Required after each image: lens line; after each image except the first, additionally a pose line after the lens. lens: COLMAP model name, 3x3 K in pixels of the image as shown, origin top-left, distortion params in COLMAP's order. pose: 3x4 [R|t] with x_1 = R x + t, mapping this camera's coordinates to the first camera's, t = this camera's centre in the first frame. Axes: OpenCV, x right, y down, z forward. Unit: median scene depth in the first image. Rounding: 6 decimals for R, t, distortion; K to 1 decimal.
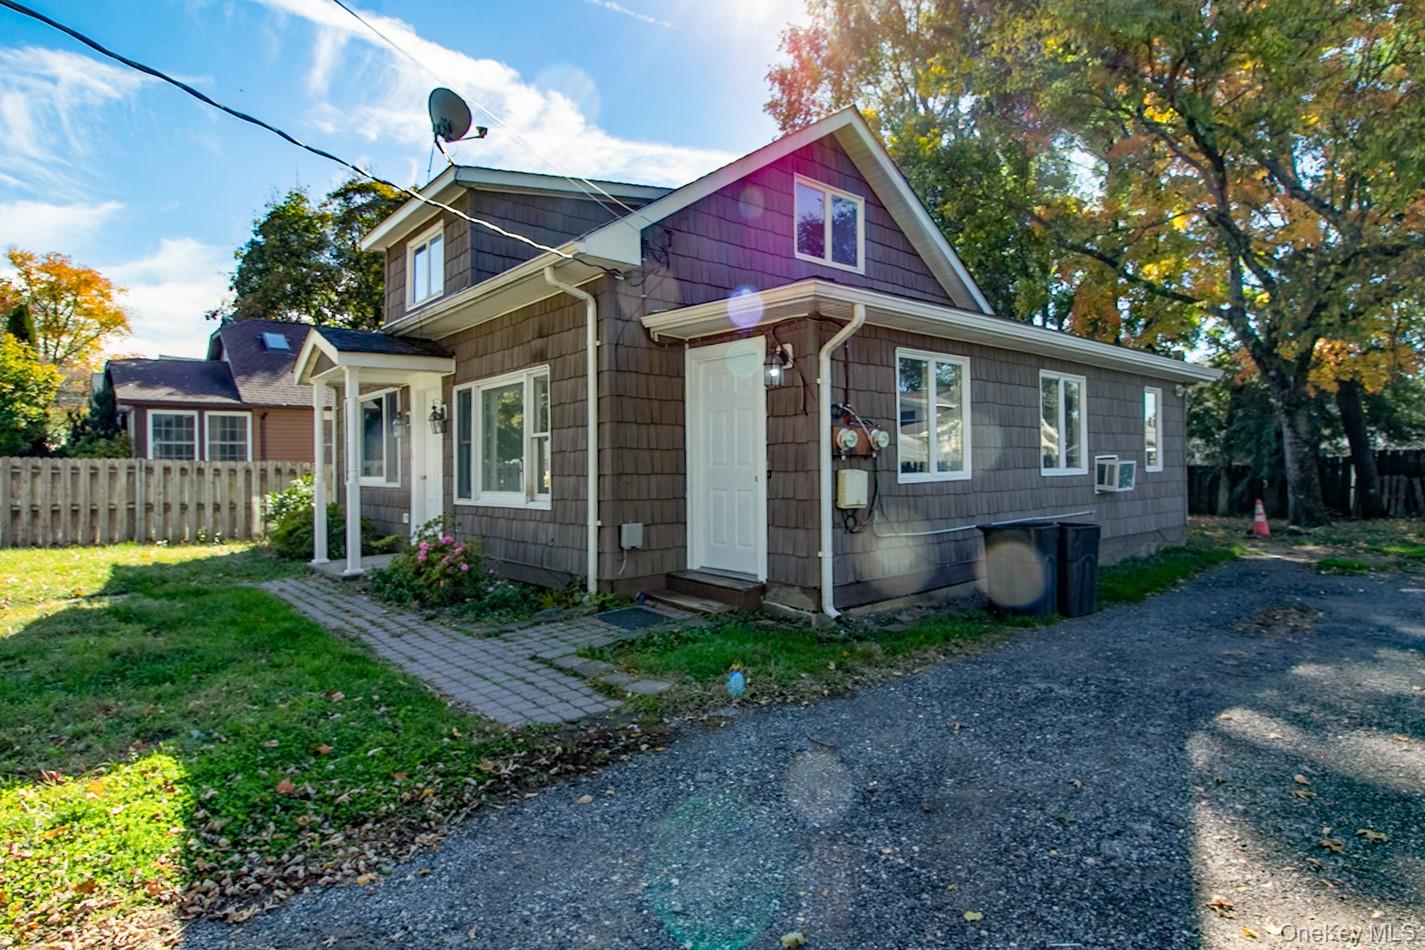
lens RADIAL K [[737.3, 0, 727.0], [0, 737.3, 469.3], [0, 0, 1]] dist [0.003559, -0.011644]
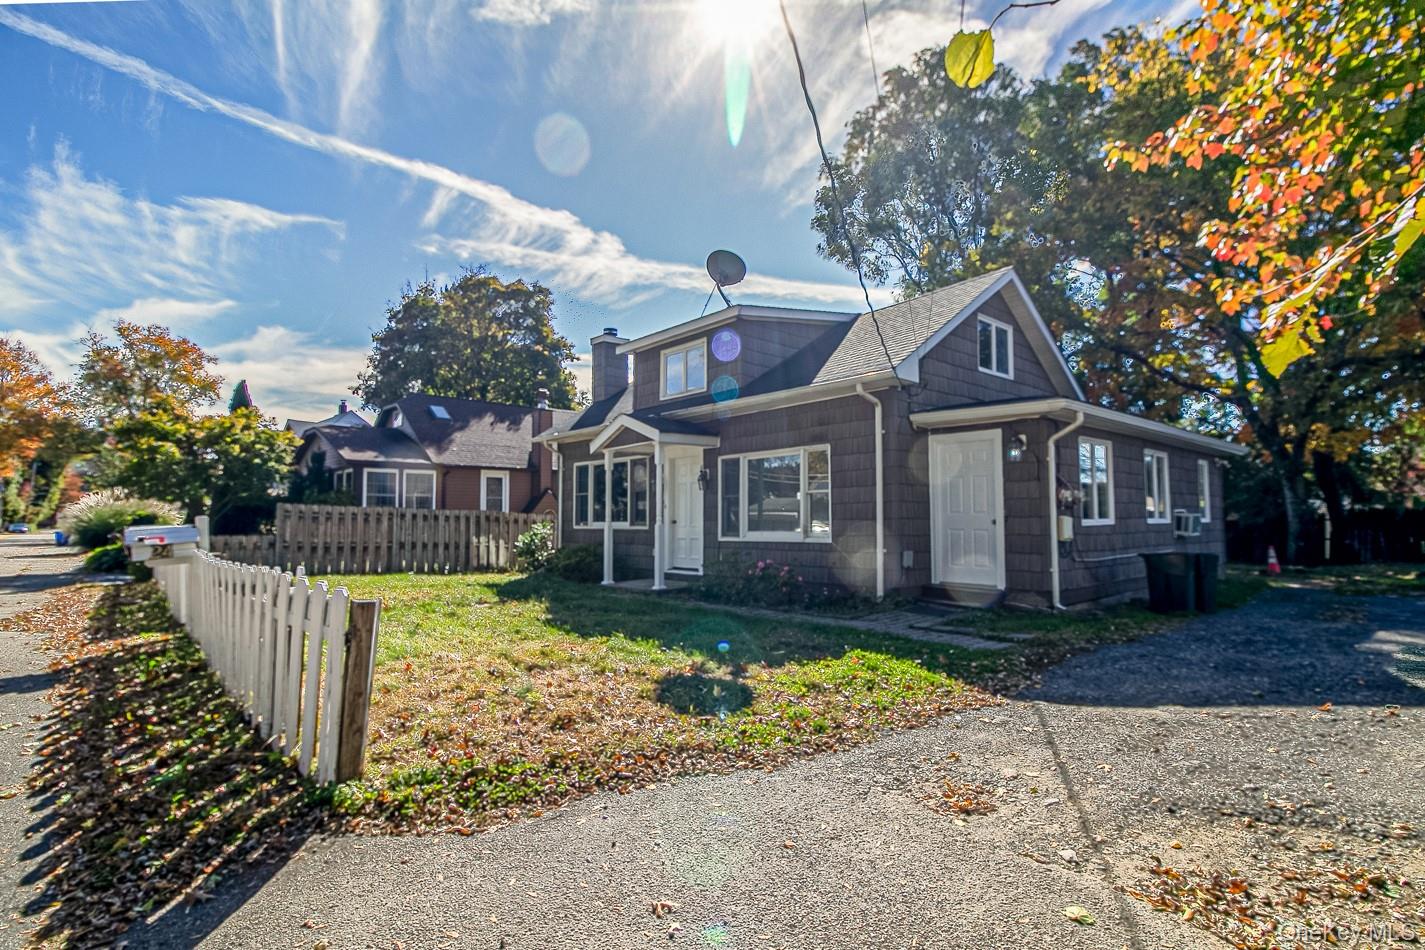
lens RADIAL K [[694.4, 0, 704.7], [0, 694.4, 483.1], [0, 0, 1]] dist [-0.008399, -0.003729]
pose [[0.999952, 0.008871, 0.004125, -0.382193], [-0.008606, 0.998144, -0.060290, 0.016948], [-0.004652, 0.060252, 0.998172, -0.291027]]
